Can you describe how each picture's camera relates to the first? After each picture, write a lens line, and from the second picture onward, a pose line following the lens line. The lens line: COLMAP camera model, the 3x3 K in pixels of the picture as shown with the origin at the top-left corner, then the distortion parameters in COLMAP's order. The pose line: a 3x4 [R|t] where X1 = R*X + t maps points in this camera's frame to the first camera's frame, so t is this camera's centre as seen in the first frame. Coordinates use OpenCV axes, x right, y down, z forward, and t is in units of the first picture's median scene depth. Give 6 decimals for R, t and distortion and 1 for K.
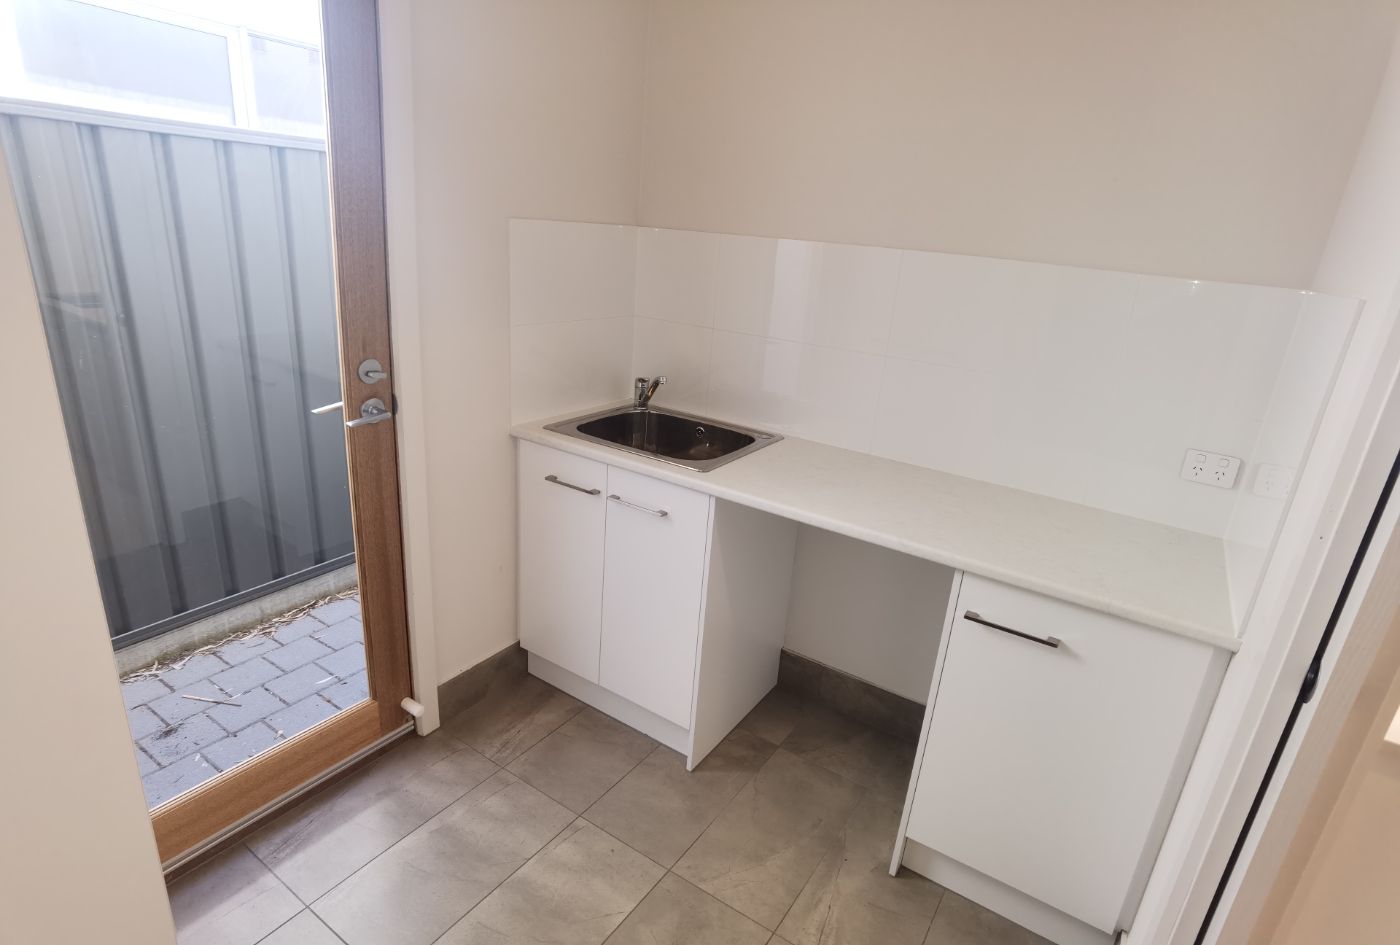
lens RADIAL K [[729.7, 0, 697.9], [0, 729.7, 475.7], [0, 0, 1]] dist [-0.033209, 0.010711]
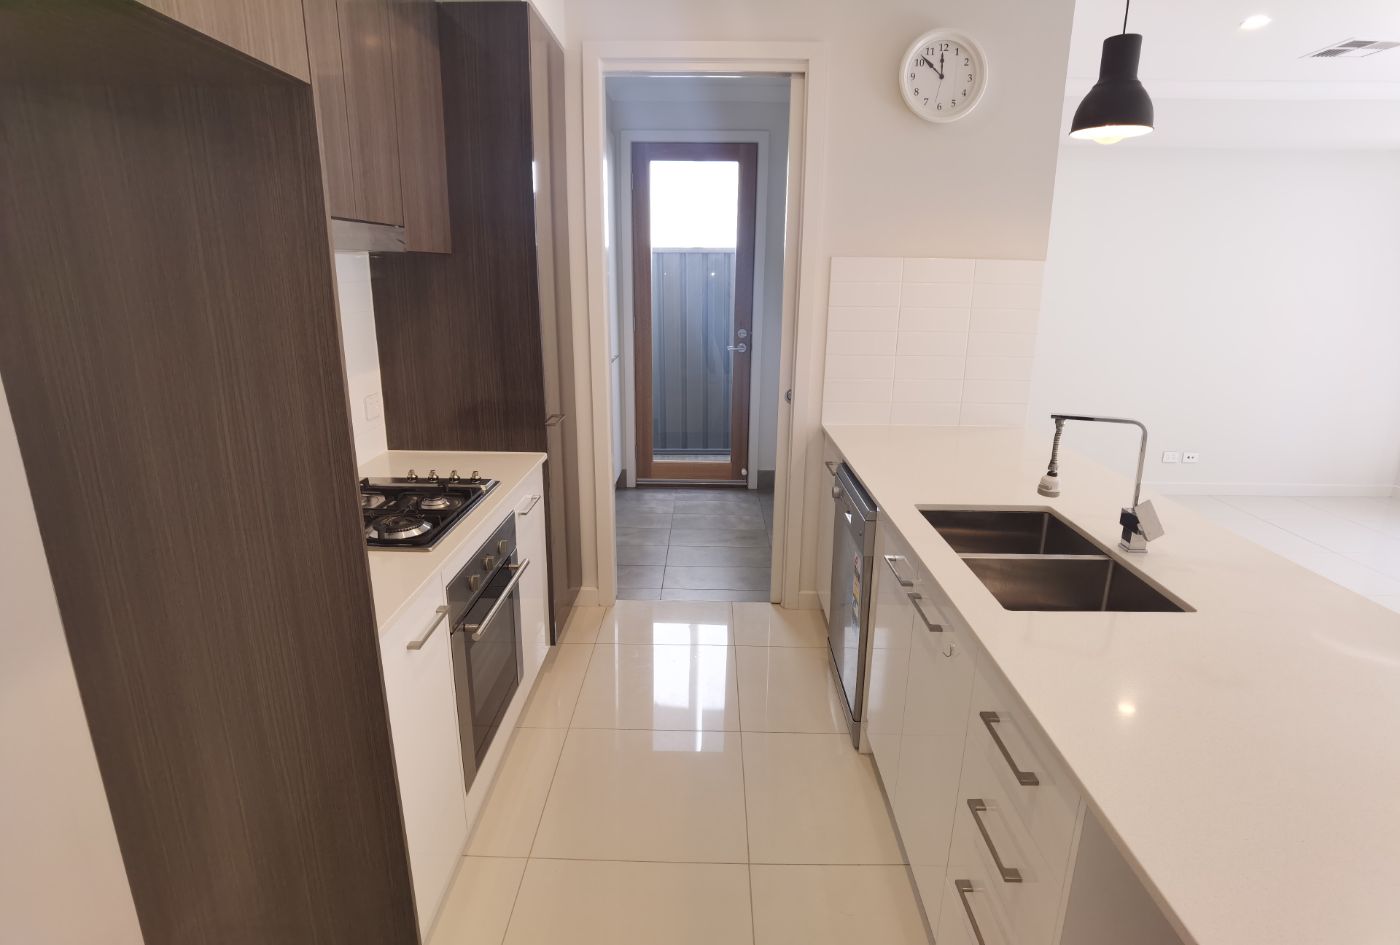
lens RADIAL K [[729.7, 0, 701.3], [0, 729.7, 467.9], [0, 0, 1]] dist [-0.033209, 0.010711]
pose [[0.542547, 0.149734, -0.826573, 1.803242], [-0.244901, 0.969434, 0.014865, 0.346152], [0.803534, 0.194363, 0.562634, -0.599074]]
